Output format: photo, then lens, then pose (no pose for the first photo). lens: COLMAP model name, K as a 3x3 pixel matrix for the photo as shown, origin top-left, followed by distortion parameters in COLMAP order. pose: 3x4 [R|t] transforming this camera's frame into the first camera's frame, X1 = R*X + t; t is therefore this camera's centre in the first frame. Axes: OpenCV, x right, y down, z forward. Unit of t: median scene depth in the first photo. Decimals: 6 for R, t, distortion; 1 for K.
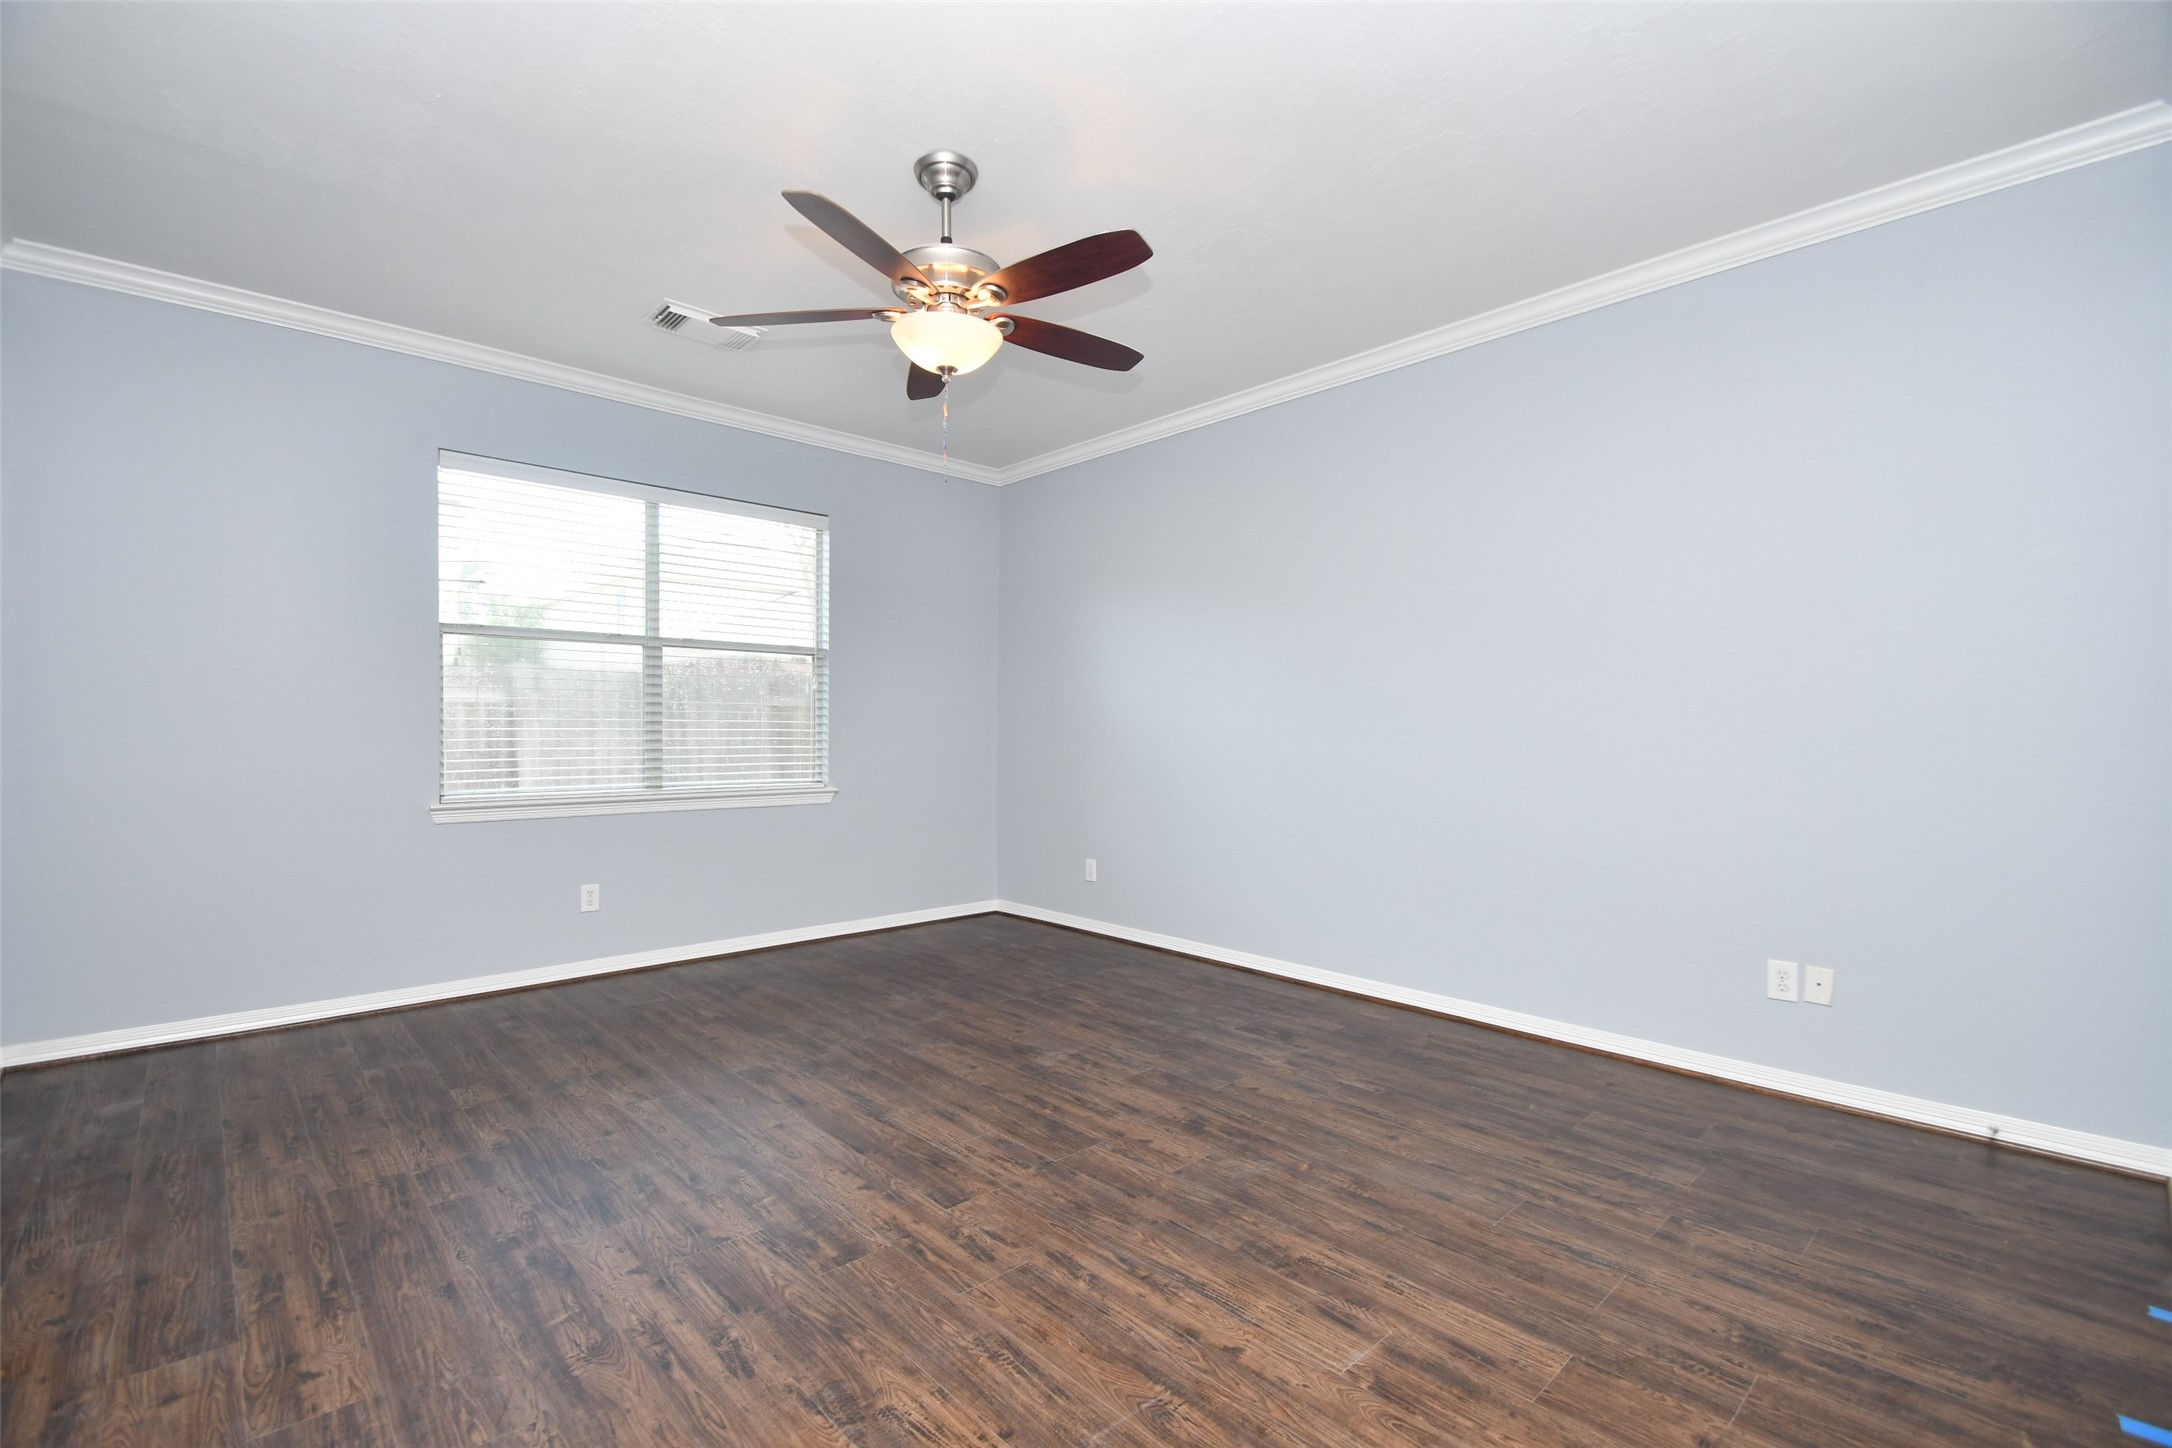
lens RADIAL K [[949.4, 0, 1060.2], [0, 949.4, 748.1], [0, 0, 1]] dist [0.018105, -0.017128]
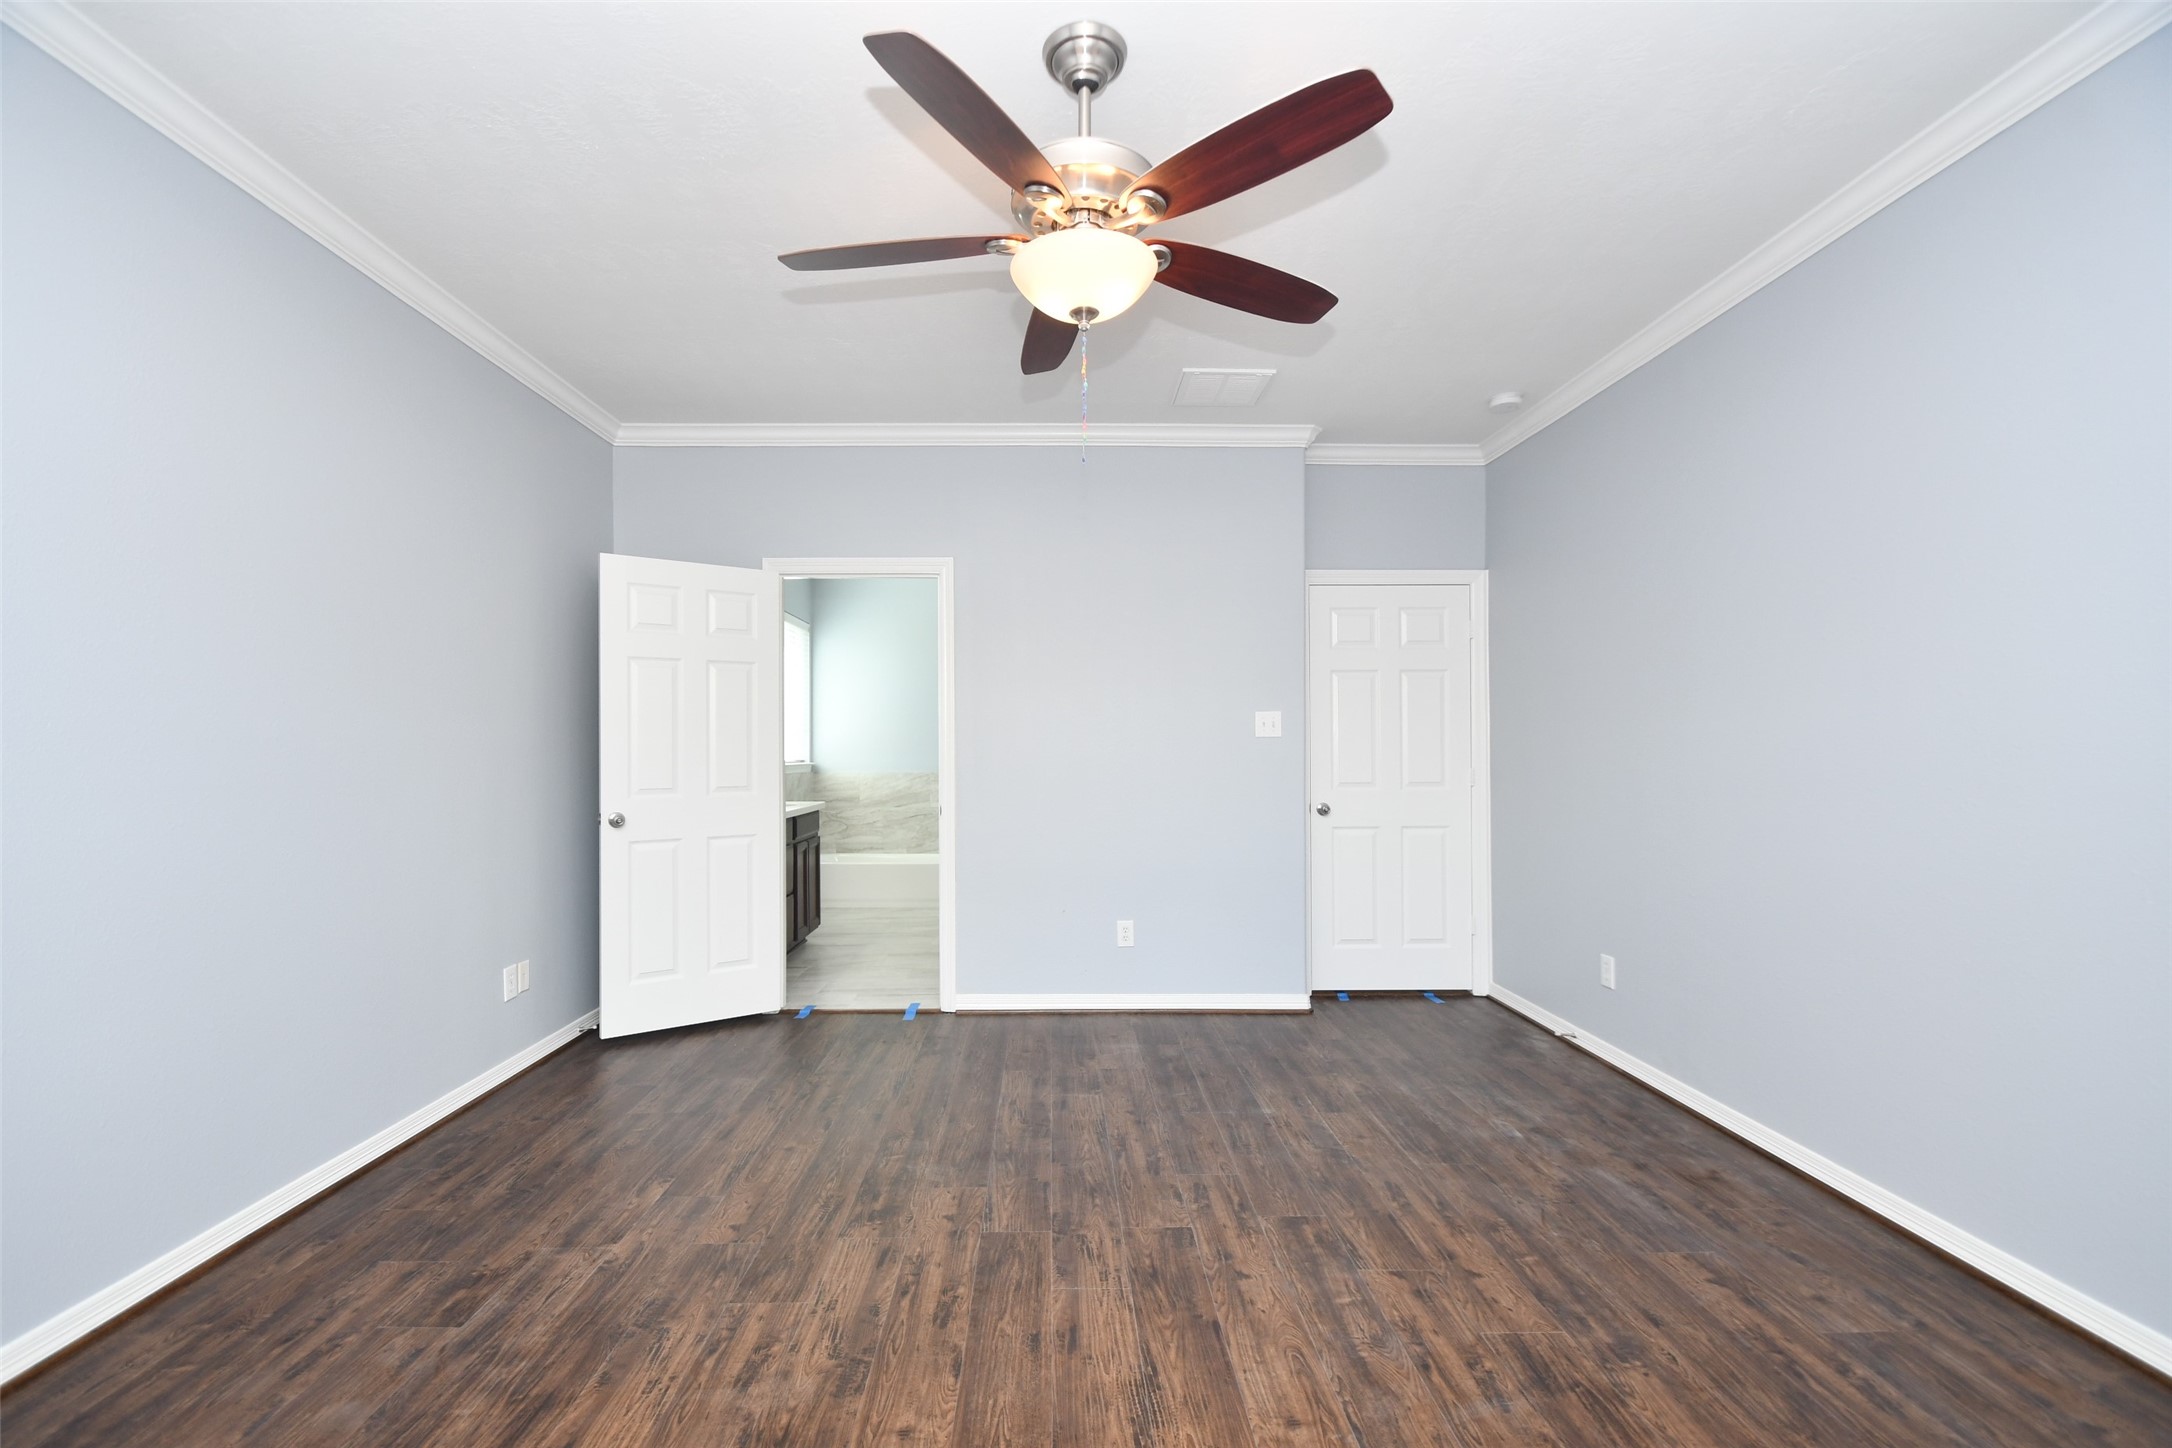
lens RADIAL K [[949.4, 0, 1060.2], [0, 949.4, 748.1], [0, 0, 1]] dist [0.018105, -0.017128]
pose [[-0.748135, -0.002082, 0.663544, -0.697279], [0.009430, 0.999861, 0.013769, -0.075372], [-0.663480, 0.016558, -0.748011, 1.823763]]
